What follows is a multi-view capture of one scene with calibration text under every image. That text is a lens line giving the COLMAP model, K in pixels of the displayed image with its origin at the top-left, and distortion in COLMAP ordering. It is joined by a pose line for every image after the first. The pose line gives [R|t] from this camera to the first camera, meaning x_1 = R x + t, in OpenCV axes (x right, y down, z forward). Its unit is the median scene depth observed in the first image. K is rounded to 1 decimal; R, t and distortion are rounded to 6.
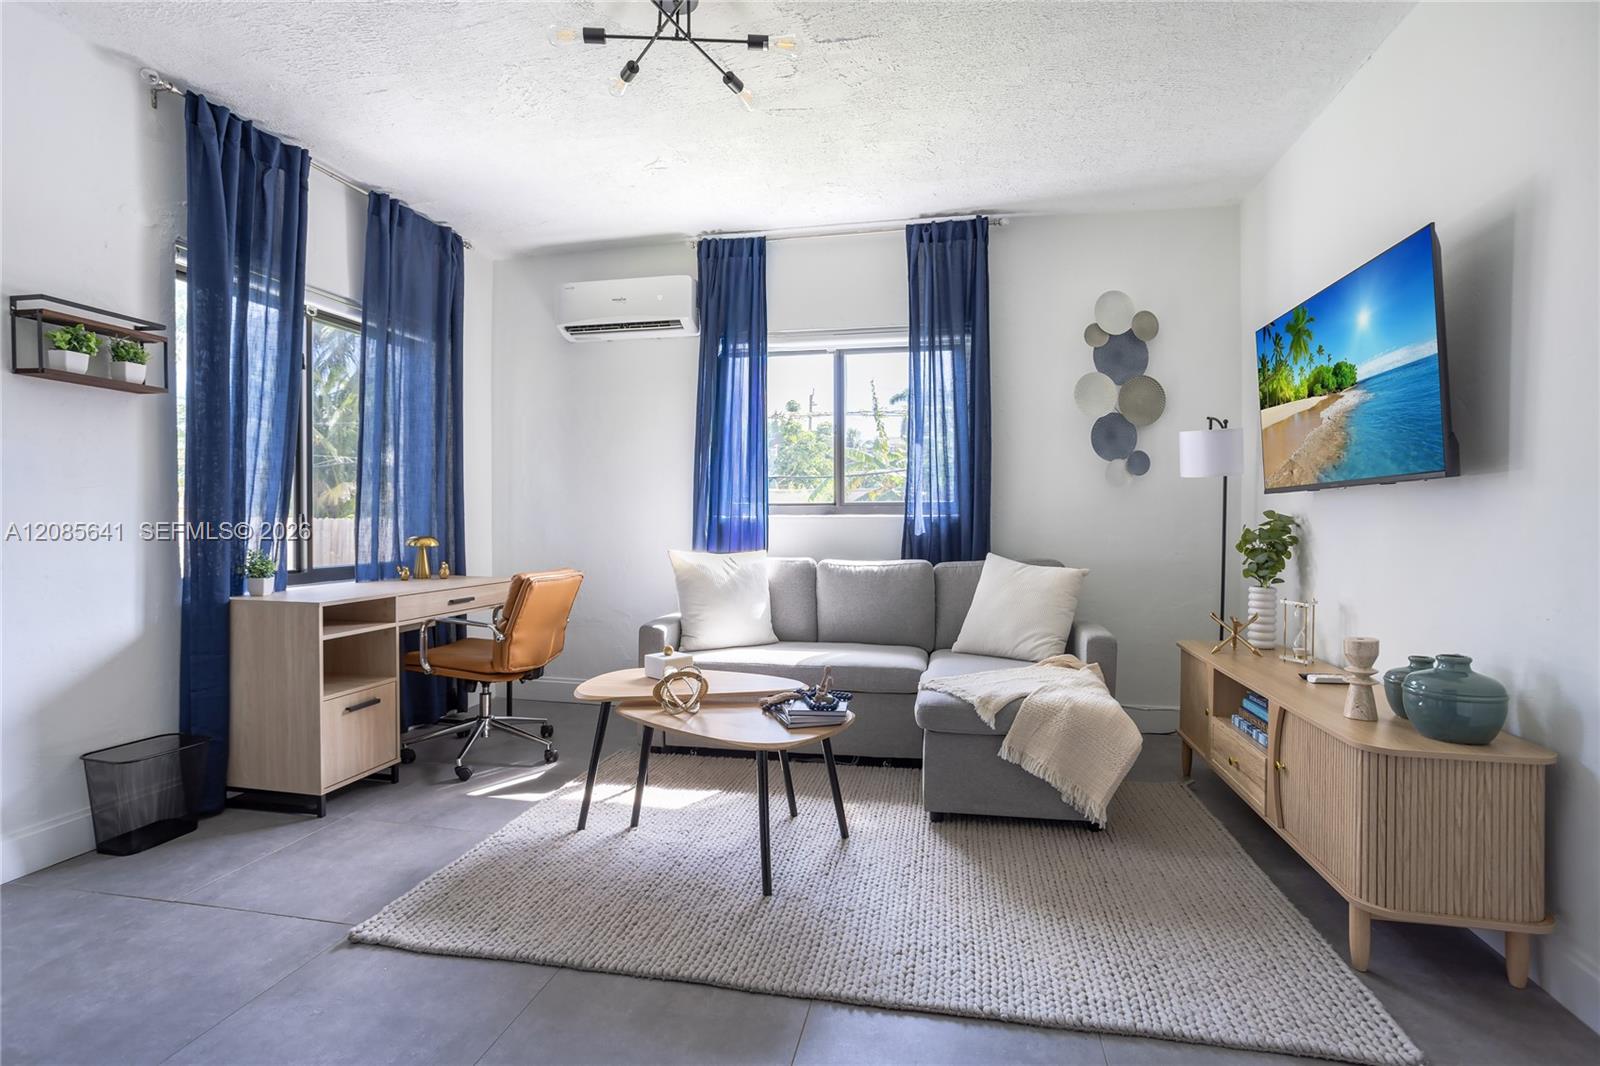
lens RADIAL K [[760.3, 0, 804.1], [0, 760.3, 528.5], [0, 0, 1]] dist [-0.055532, 0.028269]
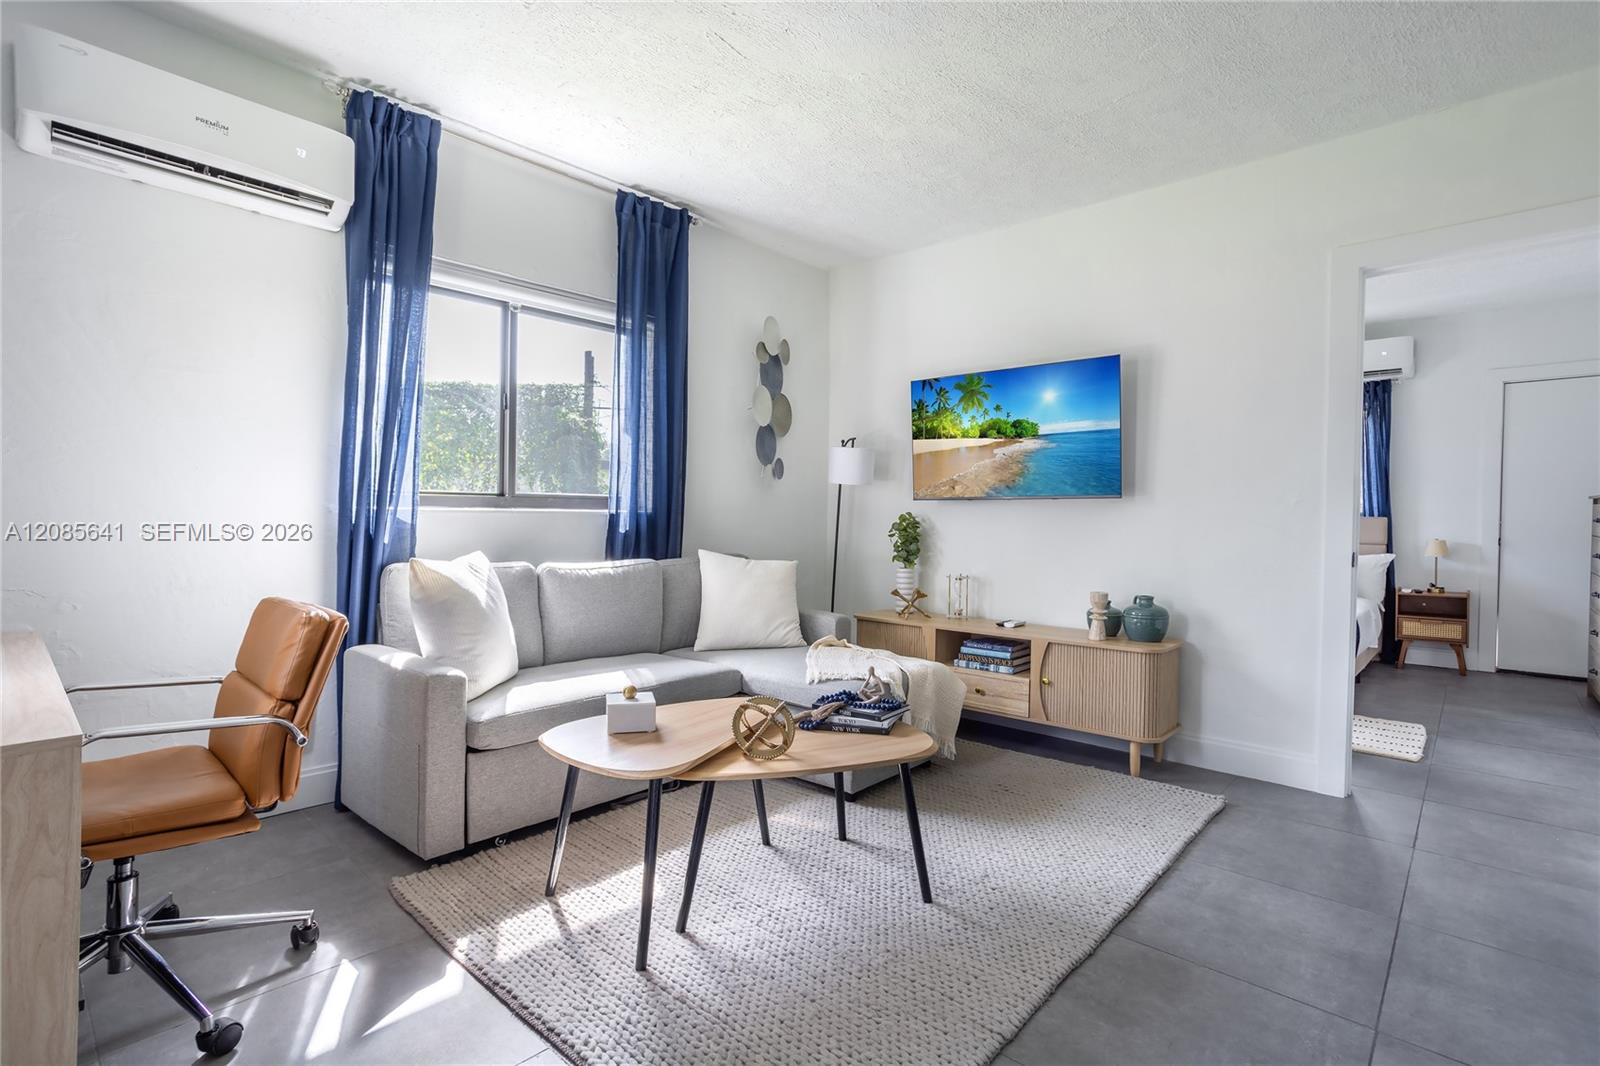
lens RADIAL K [[760.3, 0, 804.1], [0, 760.3, 528.5], [0, 0, 1]] dist [-0.055532, 0.028269]
pose [[0.515185, -0.003959, 0.857070, -0.680129], [-0.004372, 0.999964, 0.007247, -0.004649], [-0.857068, -0.007481, 0.515150, 0.450723]]
